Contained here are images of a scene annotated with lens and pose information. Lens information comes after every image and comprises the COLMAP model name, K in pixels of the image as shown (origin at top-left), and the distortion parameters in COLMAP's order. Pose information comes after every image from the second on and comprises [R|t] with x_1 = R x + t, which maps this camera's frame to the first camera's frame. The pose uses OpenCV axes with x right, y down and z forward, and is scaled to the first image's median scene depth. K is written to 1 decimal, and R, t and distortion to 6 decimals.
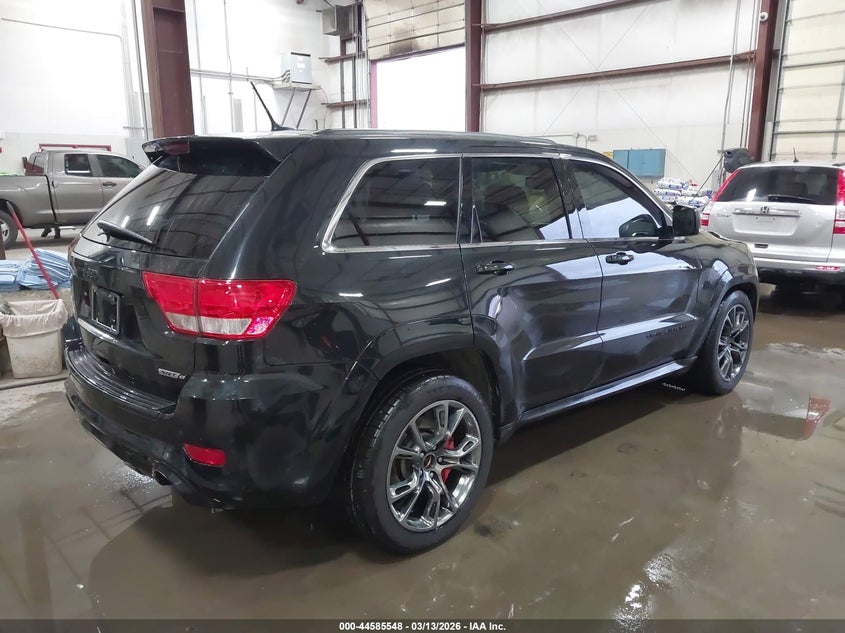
lens RADIAL K [[659.1, 0, 422.5], [0, 659.1, 316.5], [0, 0, 1]] dist [-0.007668, -0.004536]
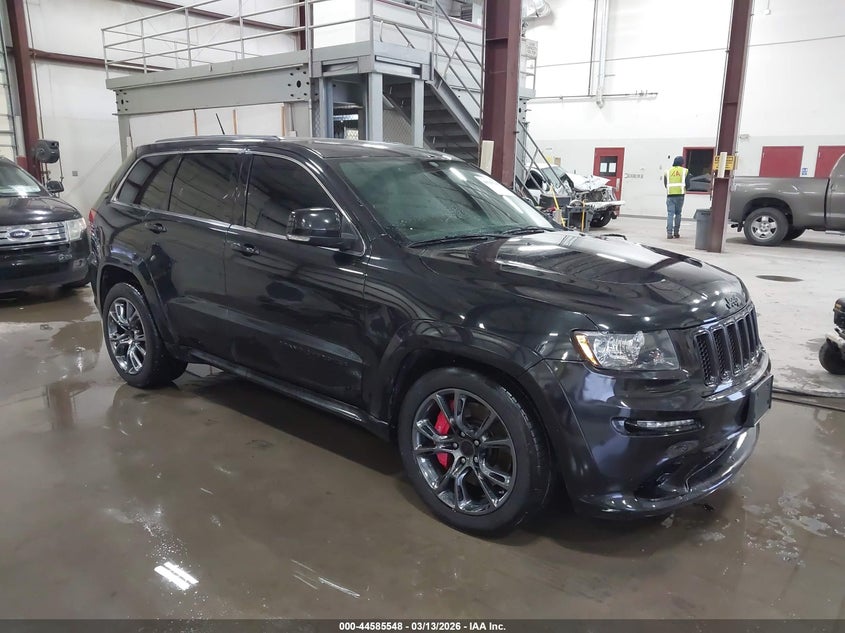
lens RADIAL K [[659.1, 0, 422.5], [0, 659.1, 316.5], [0, 0, 1]] dist [-0.007668, -0.004536]
pose [[0.132763, 0.223191, -0.965691, 1.172083], [-0.230674, 0.954520, 0.188896, -0.212011], [0.963931, 0.197681, 0.178209, 0.952572]]
